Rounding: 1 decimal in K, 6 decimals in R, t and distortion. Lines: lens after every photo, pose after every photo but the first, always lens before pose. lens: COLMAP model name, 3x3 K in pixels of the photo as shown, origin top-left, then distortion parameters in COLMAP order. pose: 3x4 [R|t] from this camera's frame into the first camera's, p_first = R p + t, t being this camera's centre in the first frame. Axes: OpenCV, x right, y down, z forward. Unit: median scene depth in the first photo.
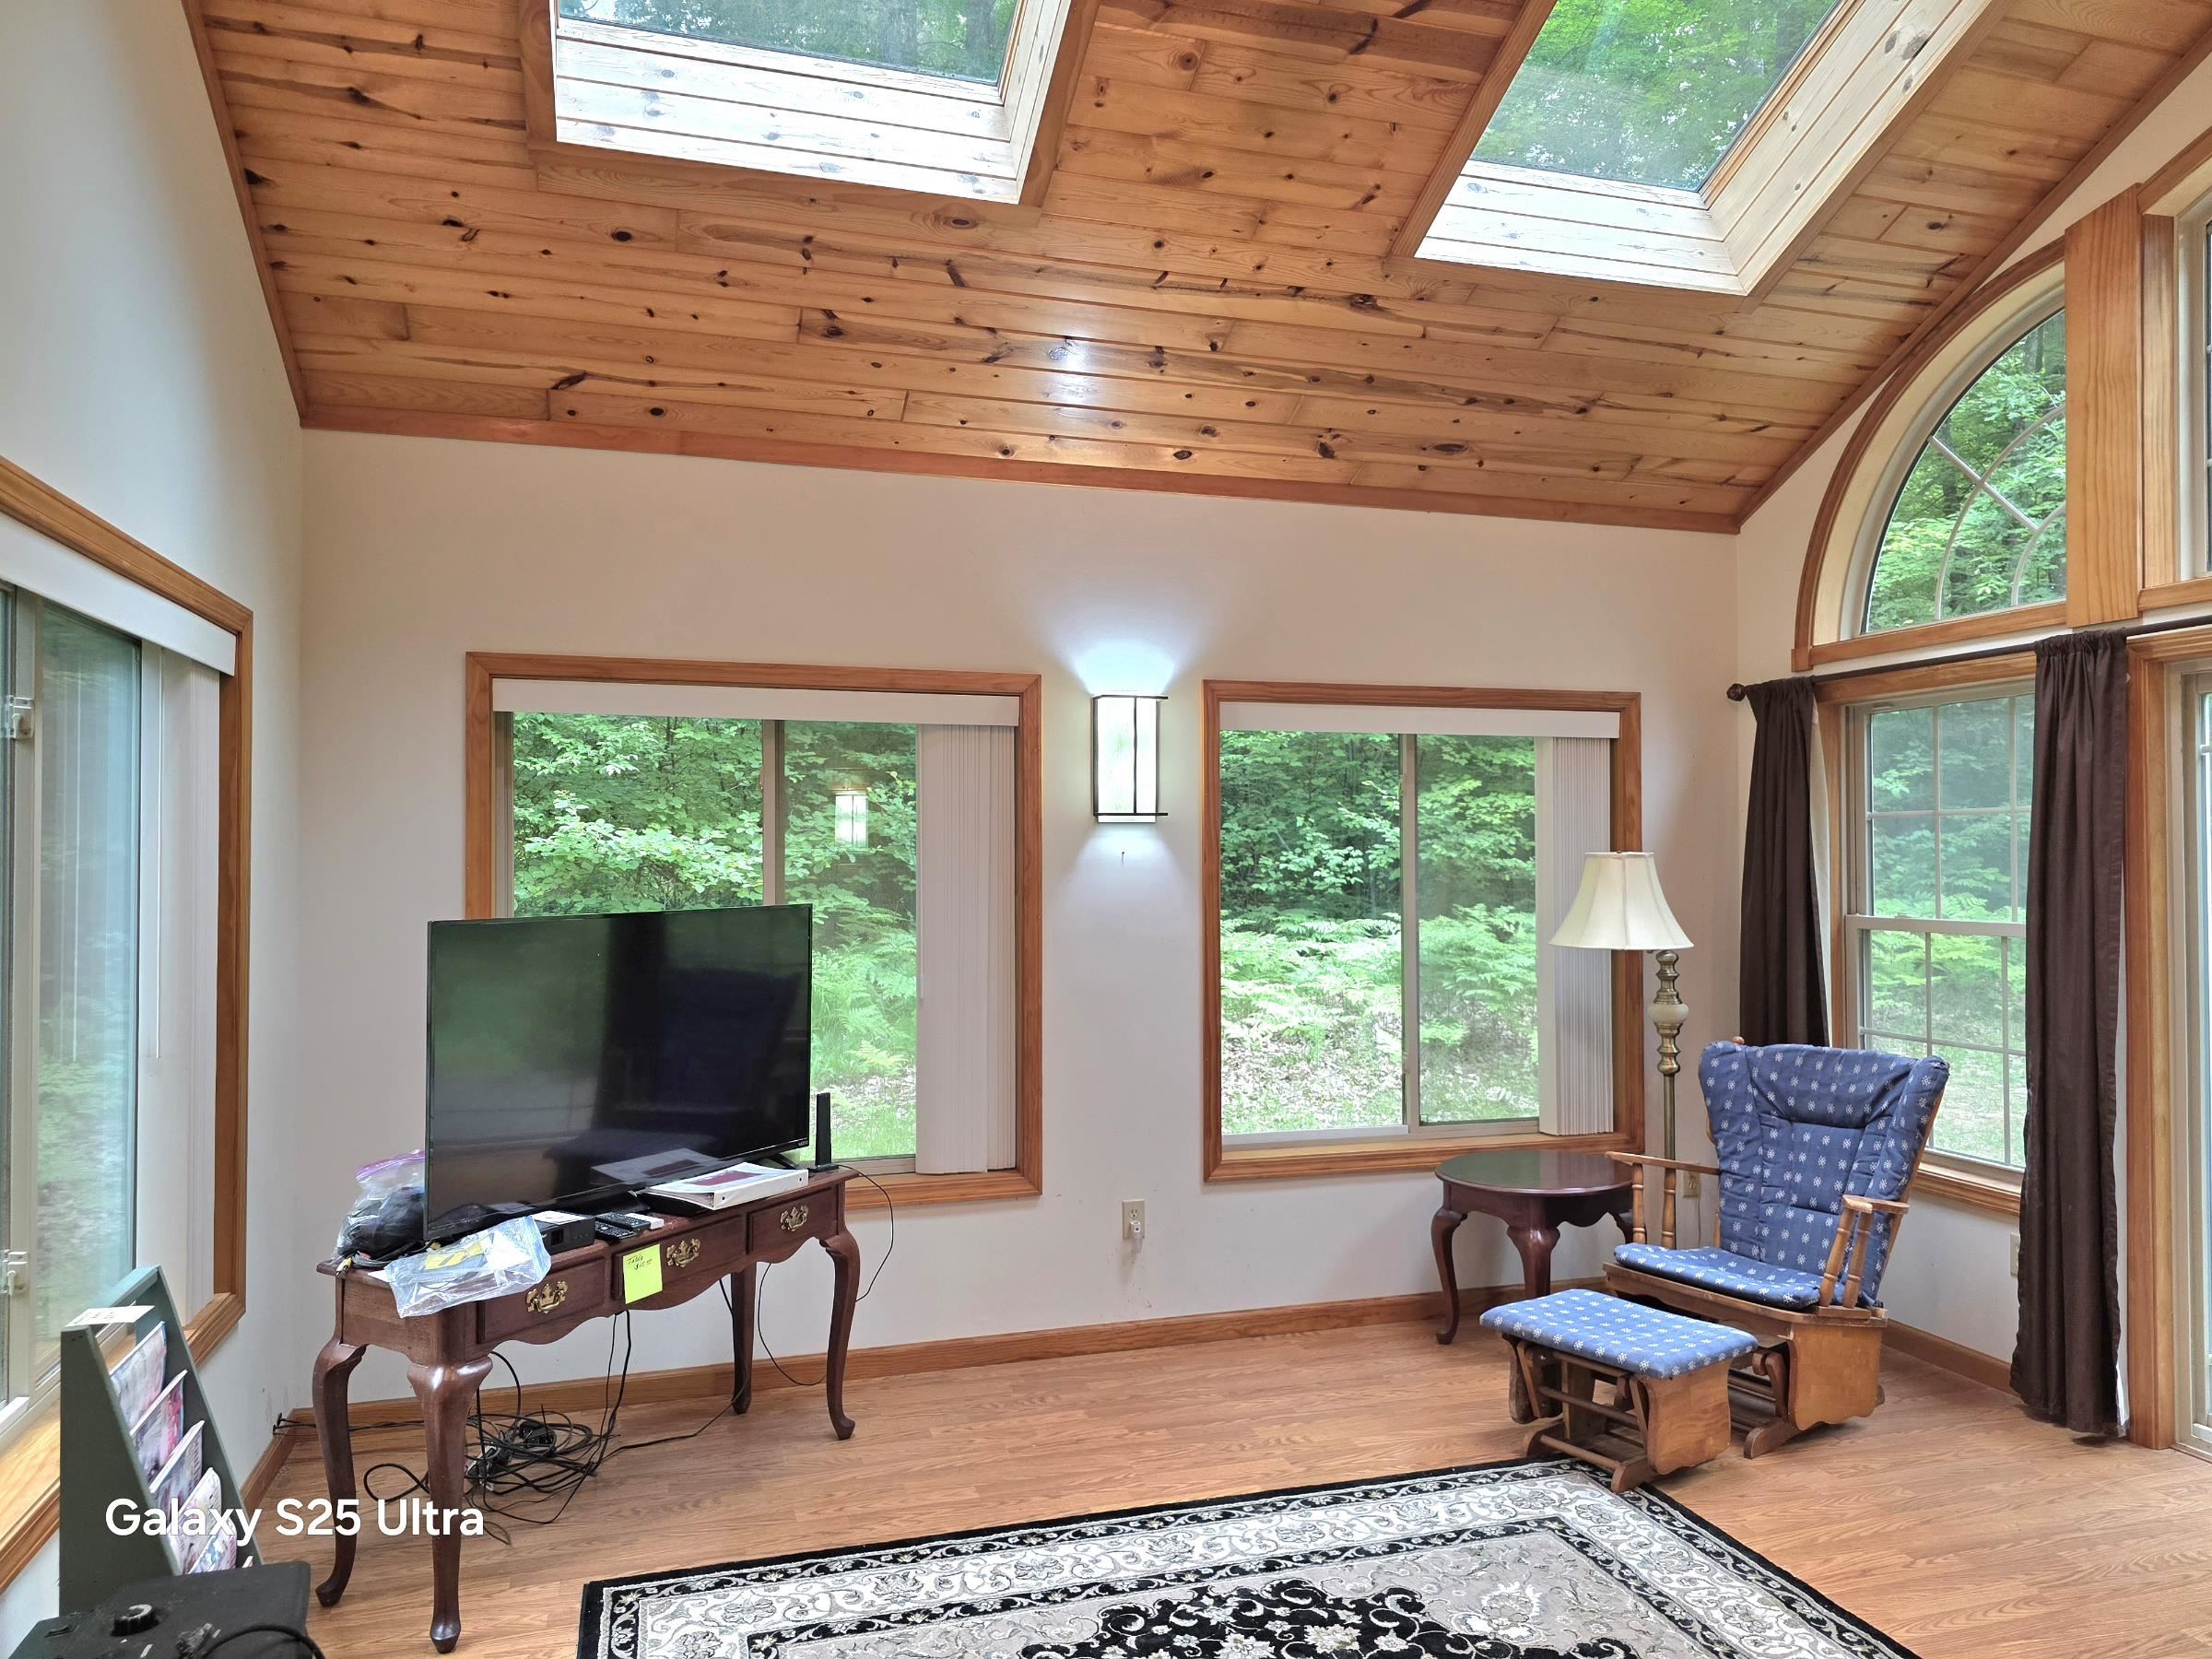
lens RADIAL K [[1499.1, 0, 1106.0], [0, 1499.1, 829.5], [0, 0, 1]] dist [0.049479, -0.034996]
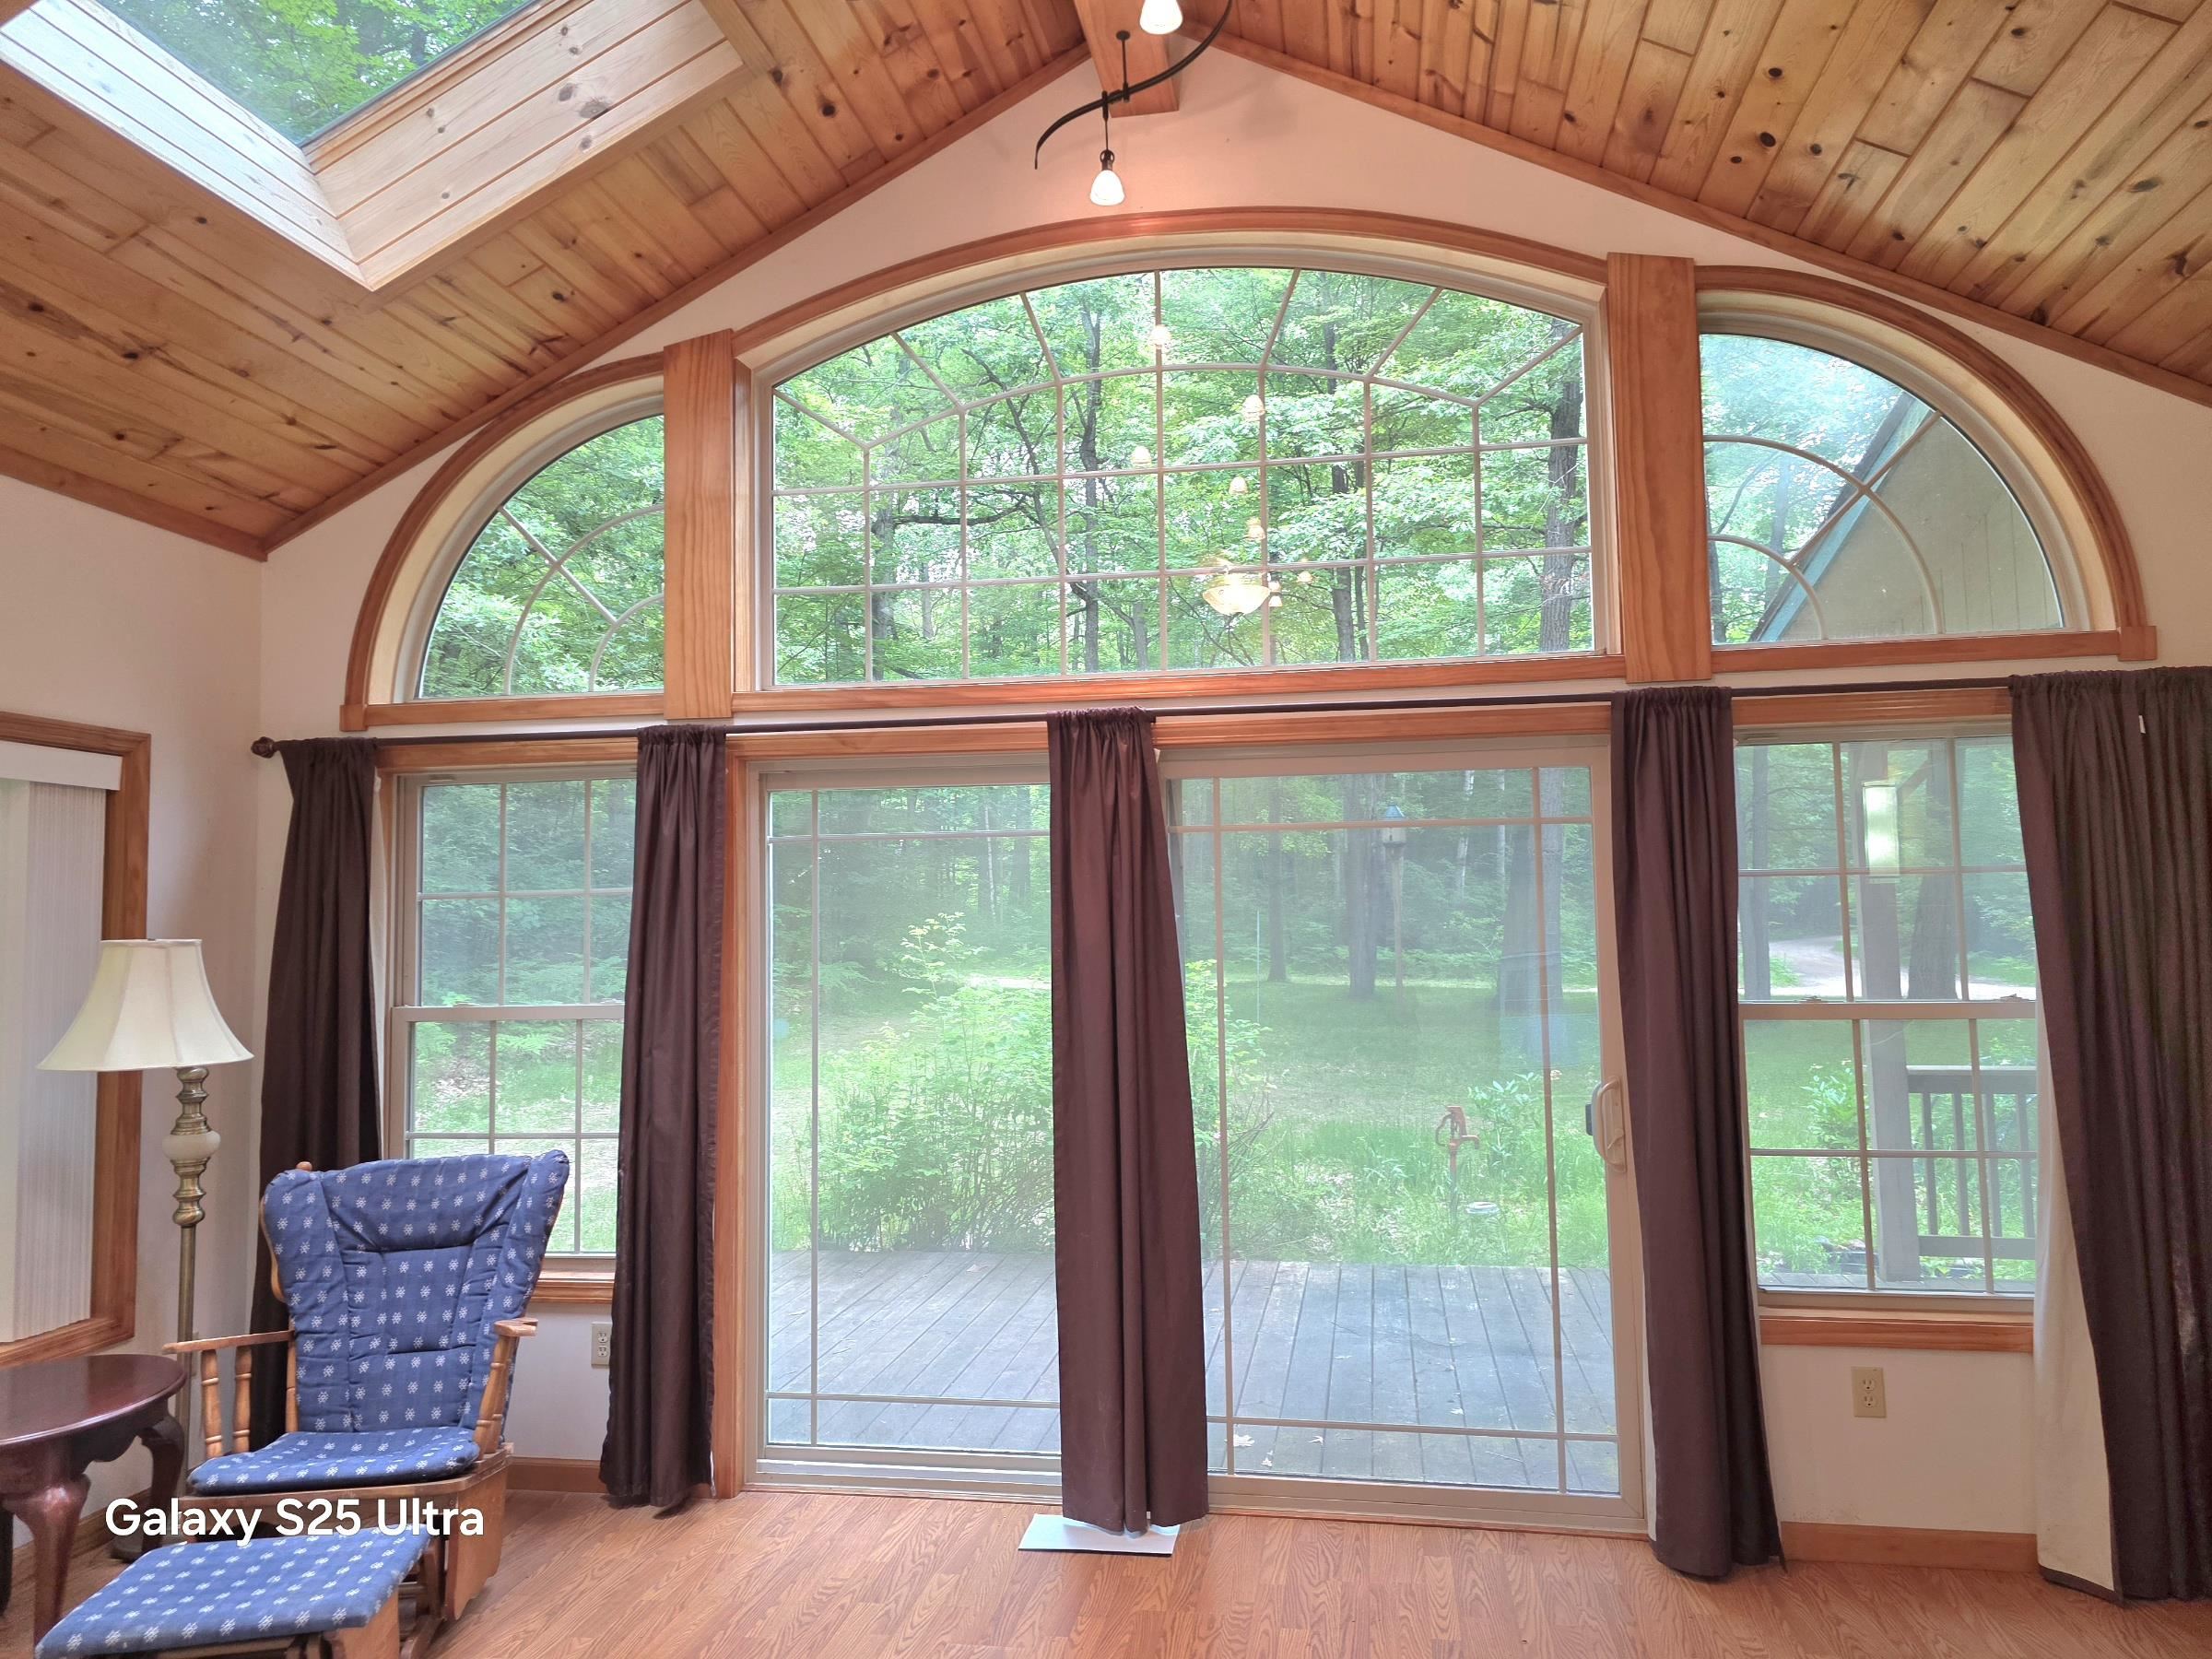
lens RADIAL K [[1495.9, 0, 1105.1], [0, 1495.9, 822.8], [0, 0, 1]] dist [0.046873, -0.027236]
pose [[0.454910, 0.060089, 0.888508, -0.137160], [-0.003157, 0.997824, -0.065866, 0.005680], [-0.890532, 0.027158, 0.454109, 0.244701]]
